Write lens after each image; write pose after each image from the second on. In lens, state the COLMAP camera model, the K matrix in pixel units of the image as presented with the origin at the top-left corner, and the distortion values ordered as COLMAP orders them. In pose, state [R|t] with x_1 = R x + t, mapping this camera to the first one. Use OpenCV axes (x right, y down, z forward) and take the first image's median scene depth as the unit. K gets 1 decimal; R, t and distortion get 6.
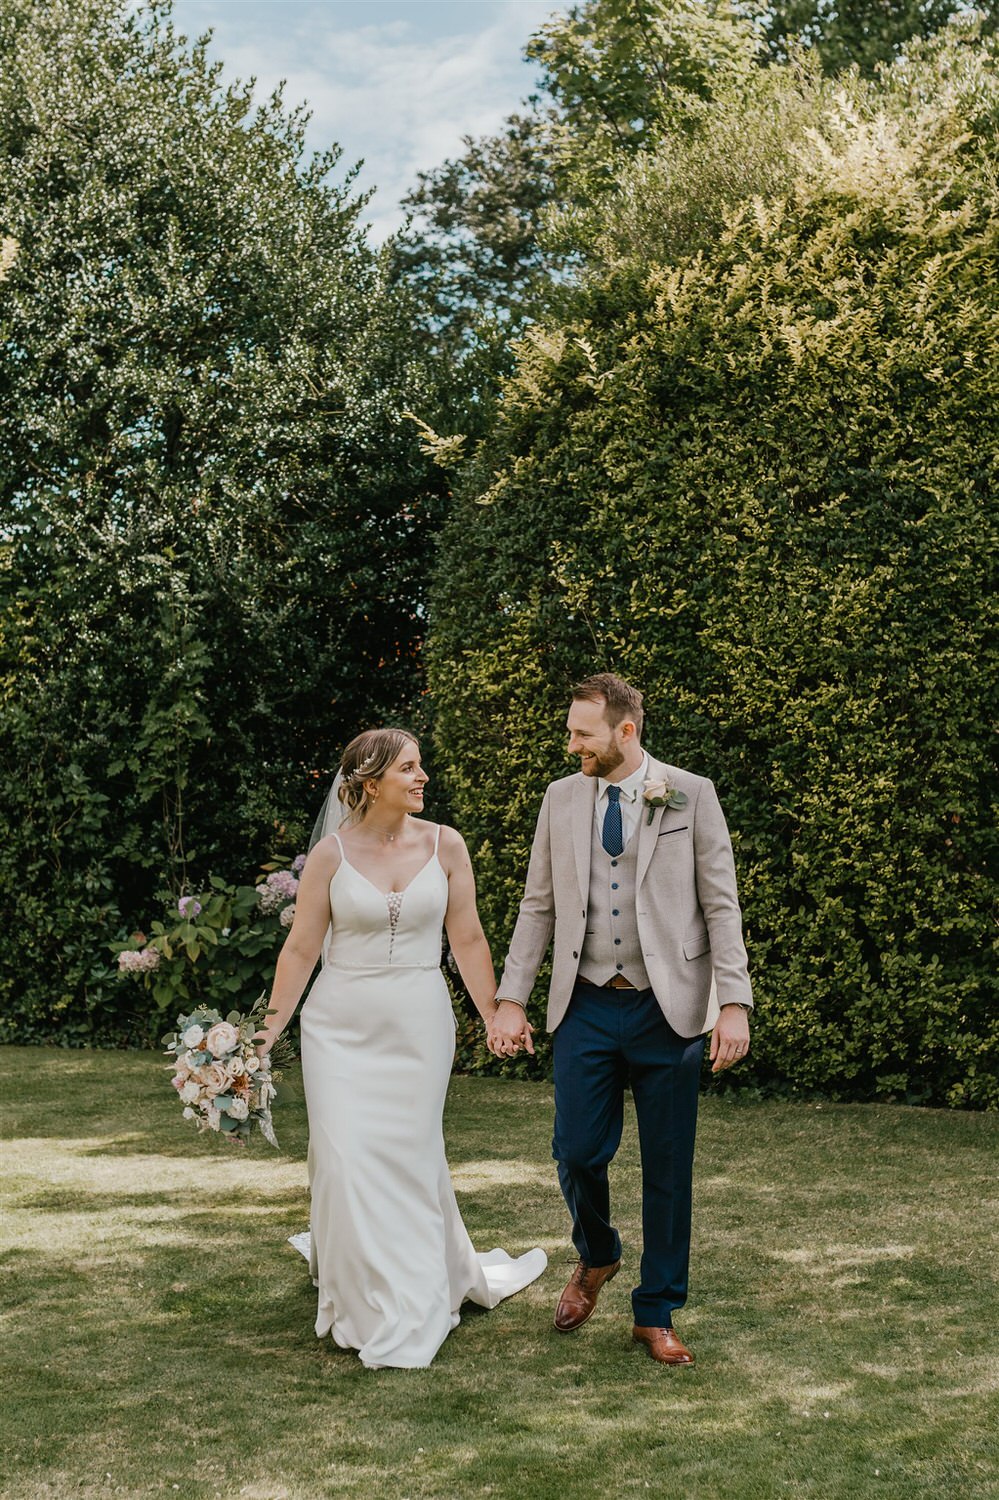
lens RADIAL K [[1615.9, 0, 450.9], [0, 1615.9, 720.9], [0, 0, 1]] dist [0.000342, -0.003429]
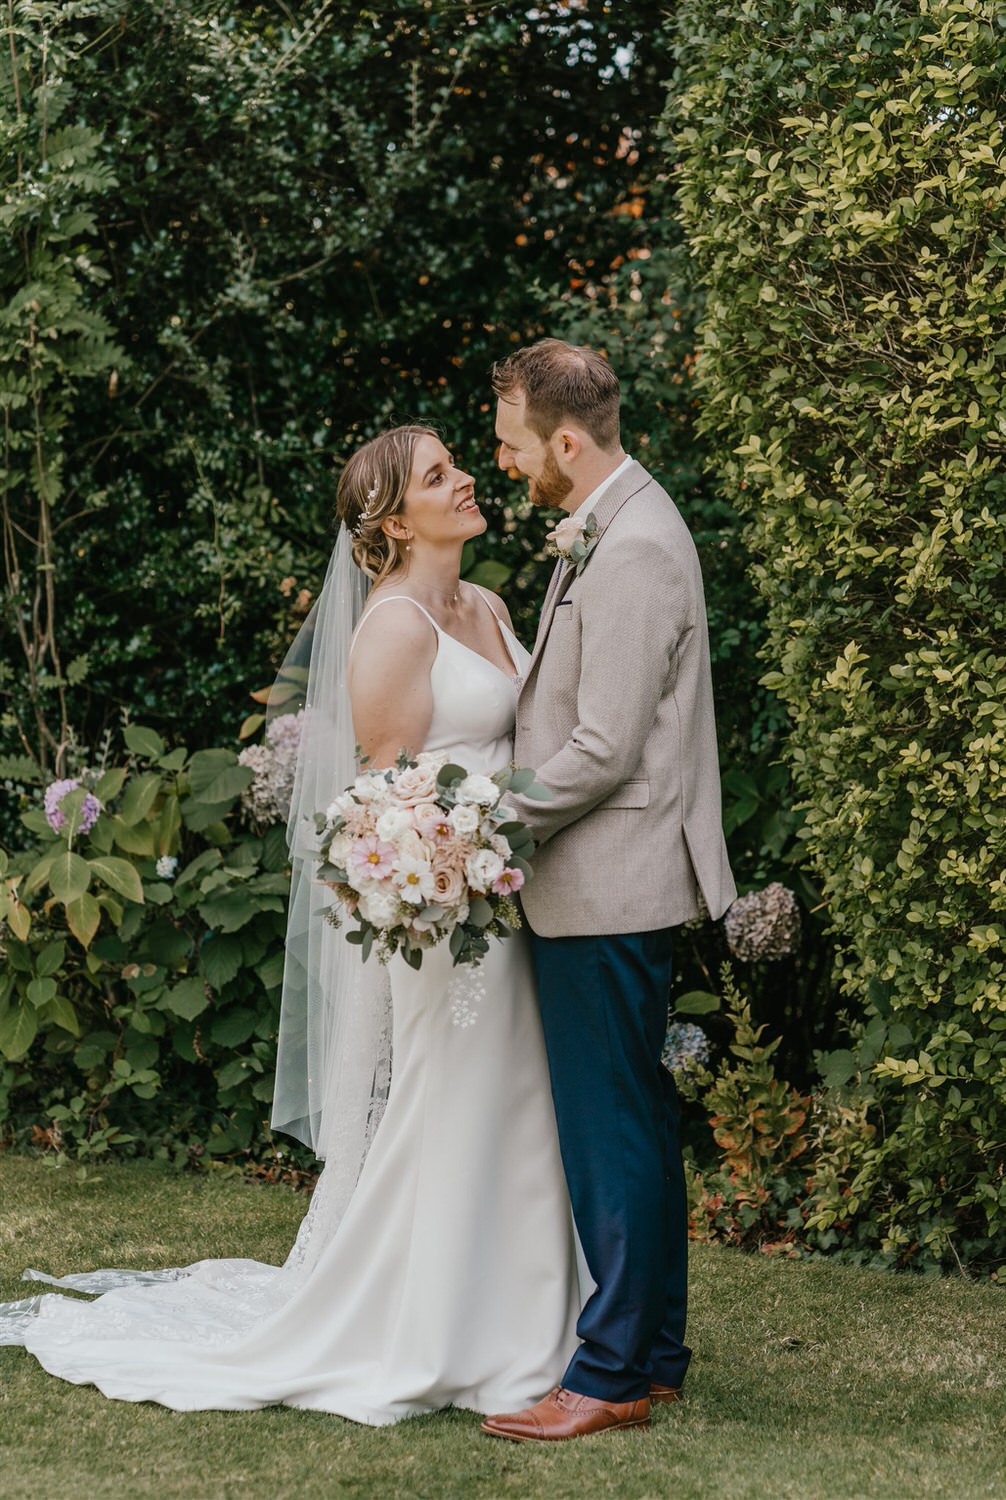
lens RADIAL K [[3263.9, 0, 502.5], [0, 3263.9, 677.1], [0, 0, 1]] dist [-0.041791, 0.185596]
pose [[0.998553, -0.013592, -0.052035, -0.017238], [0.019092, 0.994108, 0.106696, 0.001397], [0.050279, -0.107535, 0.992929, 0.249049]]
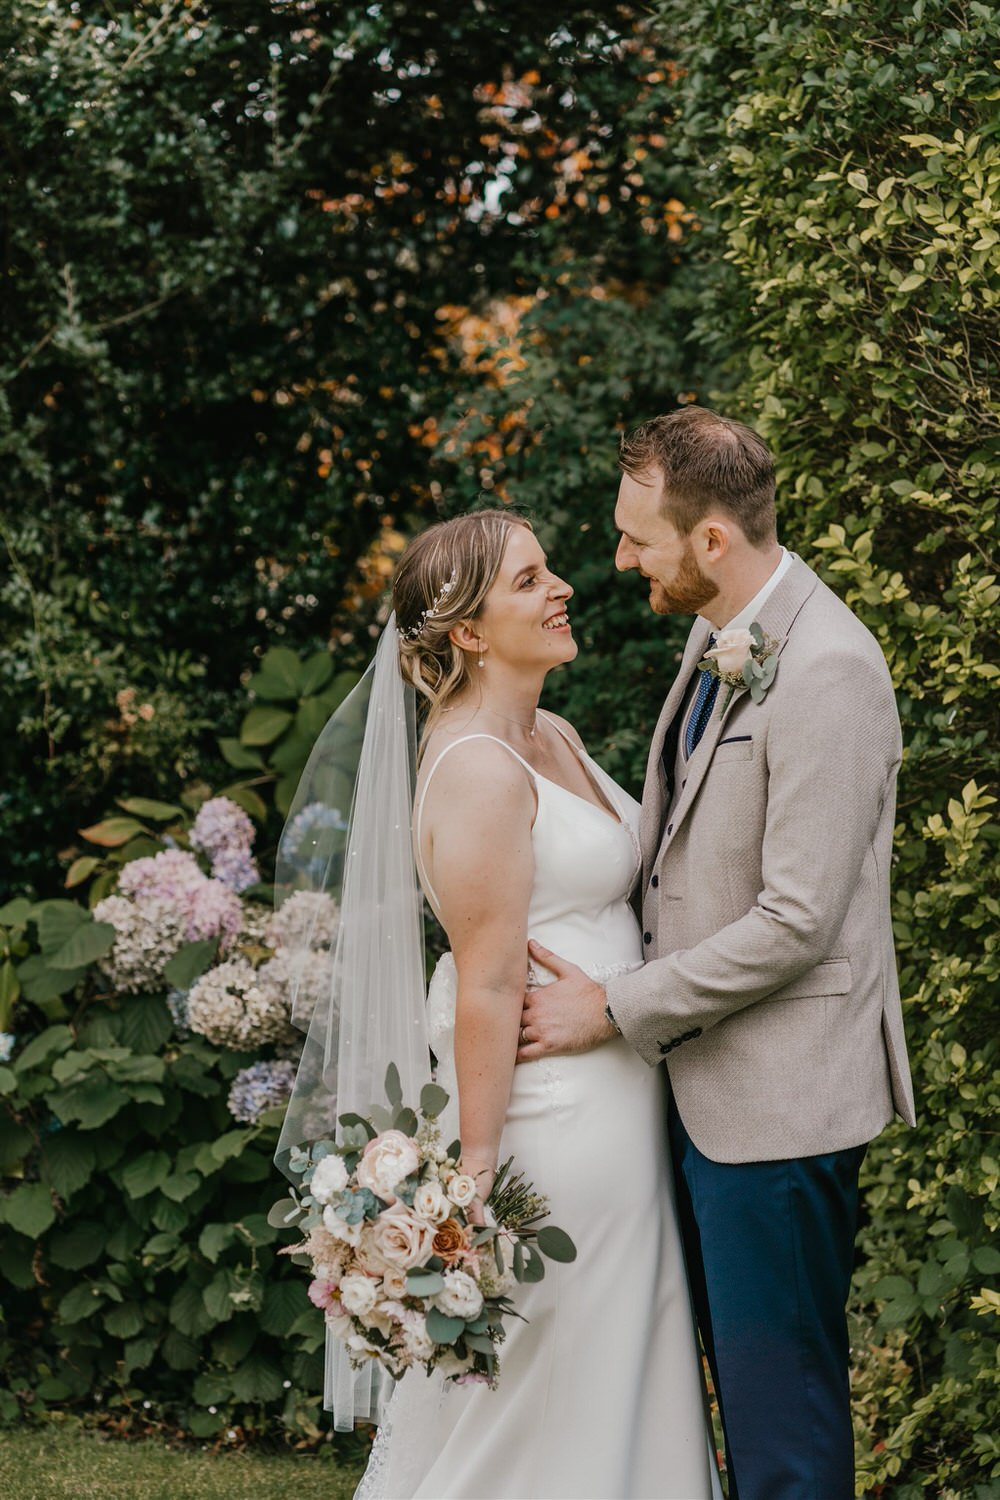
lens RADIAL K [[3748.3, 0, 500.0], [0, 3748.3, 750.0], [0, 0, 1]] dist [-0.045384, 0.731506]
pose [[0.997659, -0.004868, 0.068212, -0.104068], [-0.001673, 0.995427, 0.095509, 0.002244], [-0.068365, -0.095400, 0.993089, 0.304319]]
